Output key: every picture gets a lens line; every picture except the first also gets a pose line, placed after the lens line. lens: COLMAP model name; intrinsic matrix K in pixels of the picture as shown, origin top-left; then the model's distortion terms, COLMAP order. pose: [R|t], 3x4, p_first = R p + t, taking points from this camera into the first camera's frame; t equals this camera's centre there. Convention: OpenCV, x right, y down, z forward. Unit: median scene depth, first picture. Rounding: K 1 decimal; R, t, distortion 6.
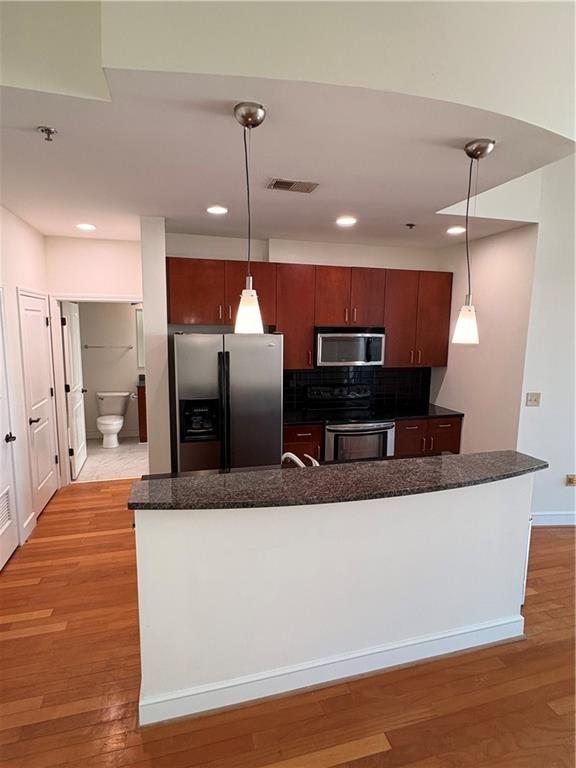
lens RADIAL K [[409.8, 0, 290.5], [0, 409.8, 382.5], [0, 0, 1]] dist [0.002716, -0.001498]
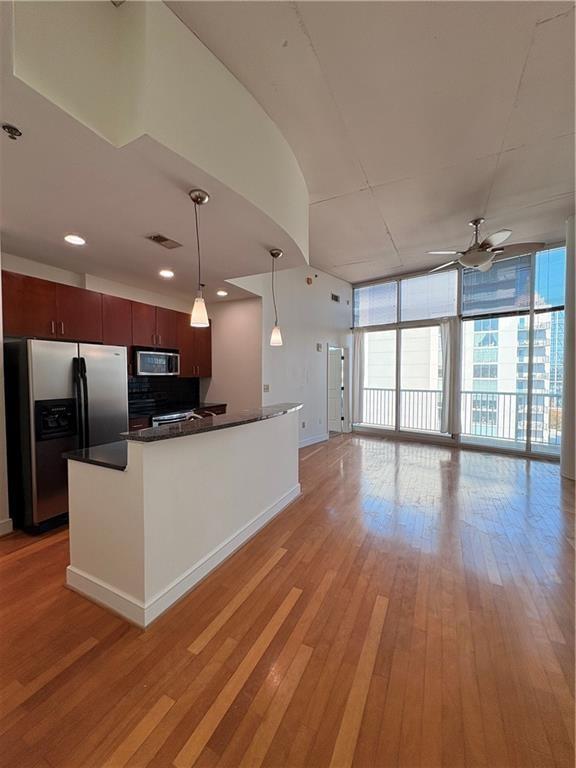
lens RADIAL K [[303.3, 0, 287.5], [0, 303.3, 383.6], [0, 0, 1]] dist [0.000109, 0.000228]
pose [[0.673800, -0.038497, 0.737910, -0.348589], [0.110893, 0.992600, -0.049474, 0.093420], [-0.730545, 0.115164, 0.673083, -0.012284]]
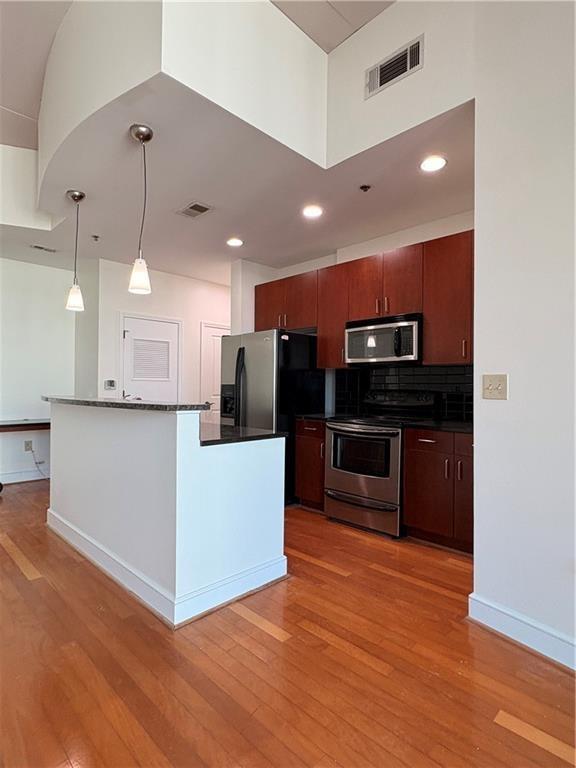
lens RADIAL K [[409.8, 0, 290.5], [0, 409.8, 382.5], [0, 0, 1]] dist [0.002716, -0.001498]
pose [[0.489520, -0.018906, -0.871787, 0.877412], [-0.121126, 0.988598, -0.089453, 0.110432], [0.863538, 0.149385, 0.481649, 0.462243]]
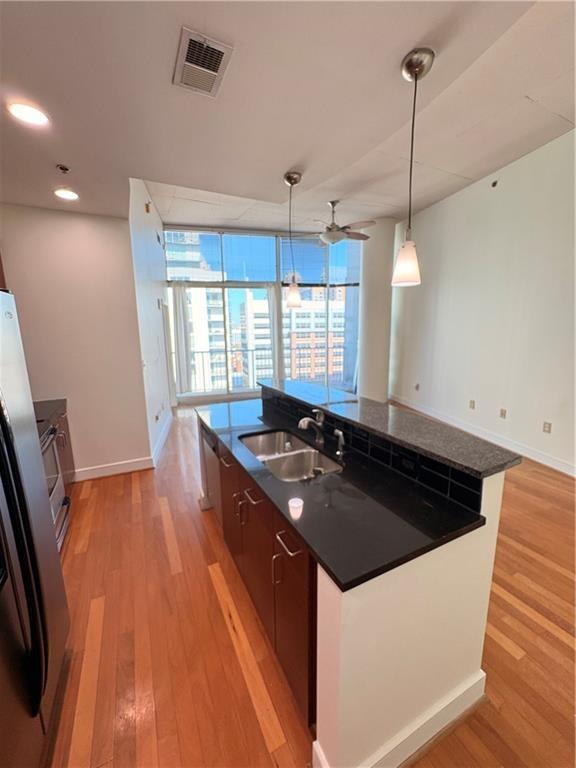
lens RADIAL K [[307.2, 0, 288.0], [0, 307.2, 384.0], [0, 0, 1]] dist [0.000676, 0.000171]
pose [[-0.189249, -0.188740, 0.963619, -0.401340], [0.144639, 0.965290, 0.217474, -0.042336], [-0.971218, 0.180533, -0.155381, 0.682506]]
